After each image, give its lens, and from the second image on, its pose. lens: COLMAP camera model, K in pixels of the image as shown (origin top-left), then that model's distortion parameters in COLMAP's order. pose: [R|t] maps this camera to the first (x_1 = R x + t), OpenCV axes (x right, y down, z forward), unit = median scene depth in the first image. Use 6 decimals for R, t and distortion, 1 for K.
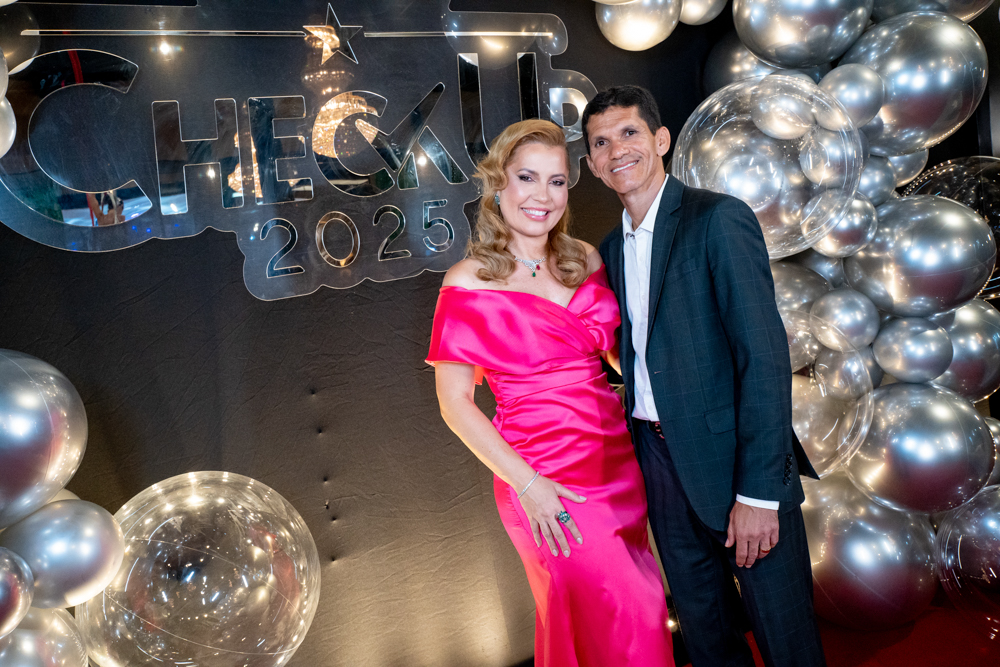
lens RADIAL K [[799.7, 0, 479.4], [0, 799.7, 327.9], [0, 0, 1]] dist [0.021477, 0.055725]
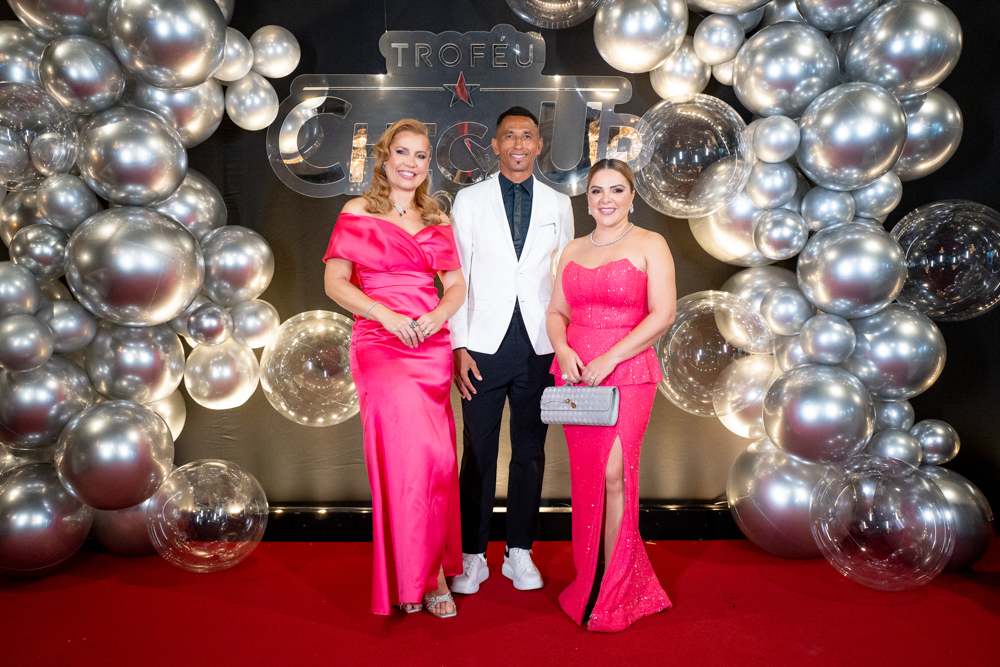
lens RADIAL K [[799.7, 0, 497.1], [0, 799.7, 333.4], [0, 0, 1]] dist [0.021477, 0.055725]
pose [[0.865142, 0.165800, -0.473327, 0.832699], [-0.183545, 0.982971, 0.008839, 0.124810], [0.466733, 0.079230, 0.880842, -0.453452]]
